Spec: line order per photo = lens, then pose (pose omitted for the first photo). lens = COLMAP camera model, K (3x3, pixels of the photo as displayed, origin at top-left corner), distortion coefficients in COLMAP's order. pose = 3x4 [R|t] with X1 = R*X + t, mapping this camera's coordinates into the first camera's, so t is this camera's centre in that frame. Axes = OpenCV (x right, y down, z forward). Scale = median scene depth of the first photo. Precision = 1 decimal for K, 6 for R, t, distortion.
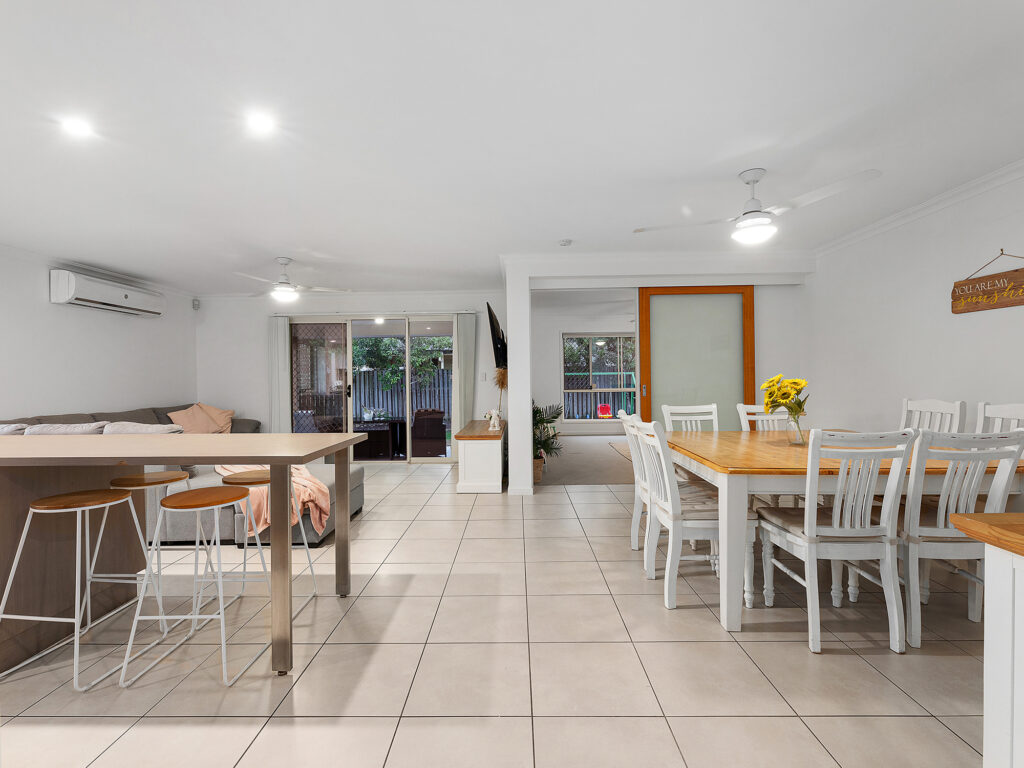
lens RADIAL K [[468.0, 0, 507.6], [0, 468.0, 376.4], [0, 0, 1]] dist [-0.001818, -0.000527]
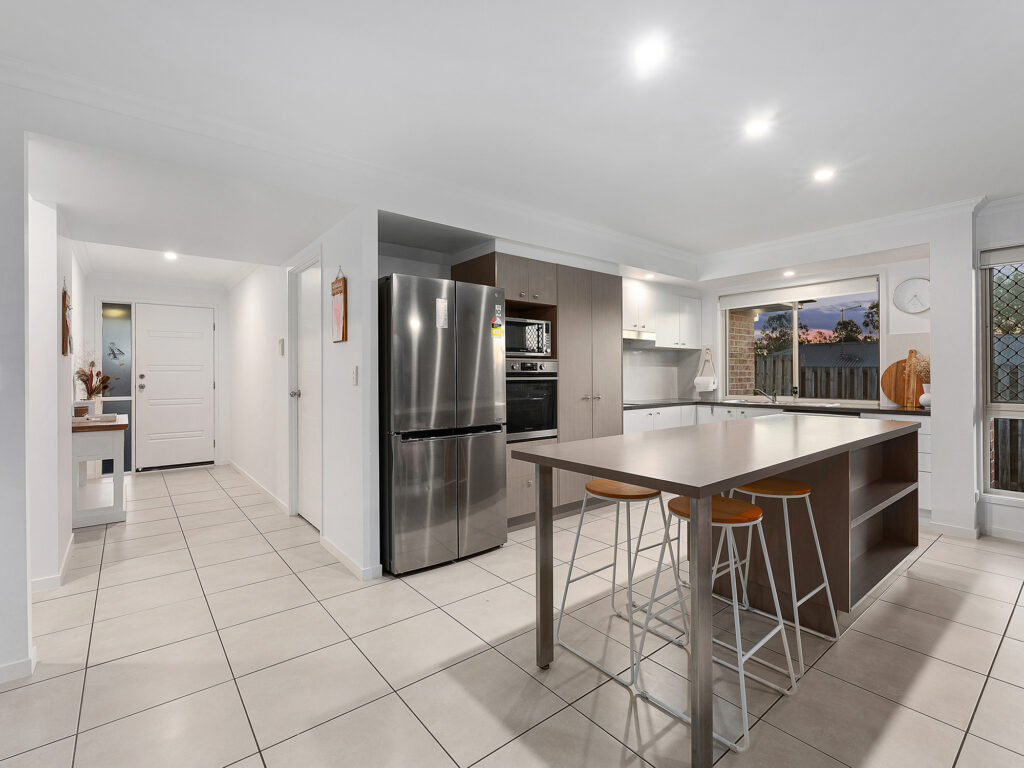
lens RADIAL K [[481.3, 0, 512.0], [0, 481.3, 384.0], [0, 0, 1]] dist [0.000126, -0.000209]
pose [[-0.765414, 0.029932, -0.642842, 0.071371], [0.018513, 0.999528, 0.024497, -0.000756], [0.643272, 0.006850, -0.765607, 0.555179]]
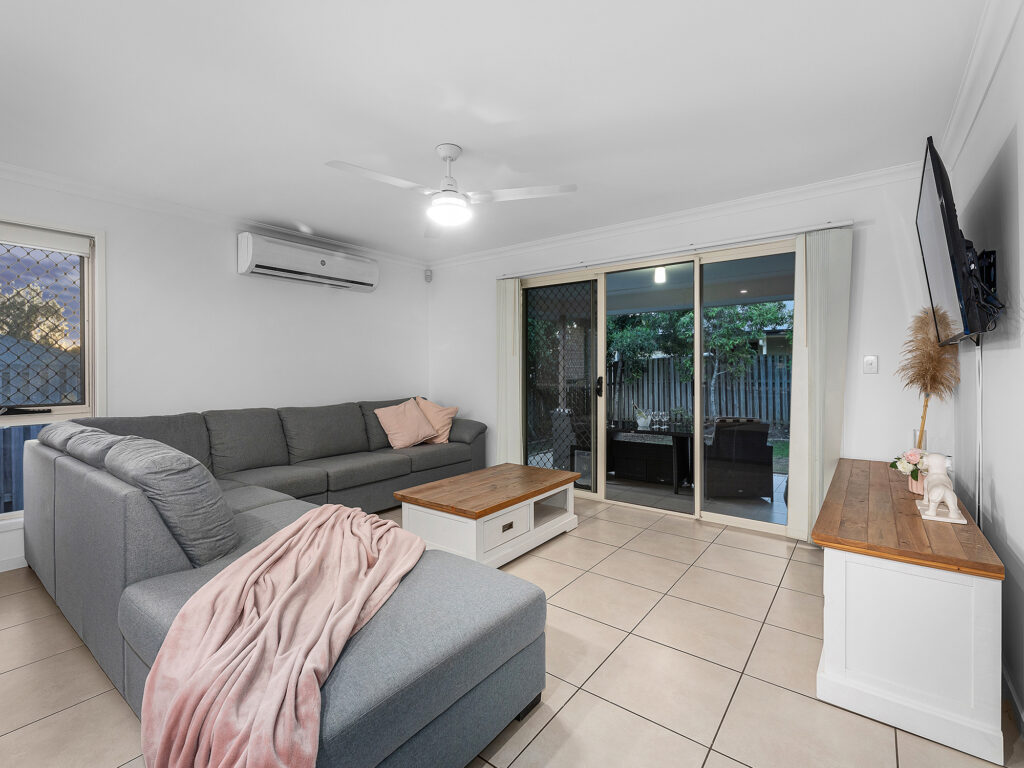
lens RADIAL K [[468.0, 0, 507.6], [0, 468.0, 376.4], [0, 0, 1]] dist [-0.001818, -0.000527]
pose [[0.803102, 0.017329, -0.595589, -0.073025], [-0.002832, 0.999677, 0.025267, 0.001952], [0.595835, -0.018605, 0.802892, 0.480250]]
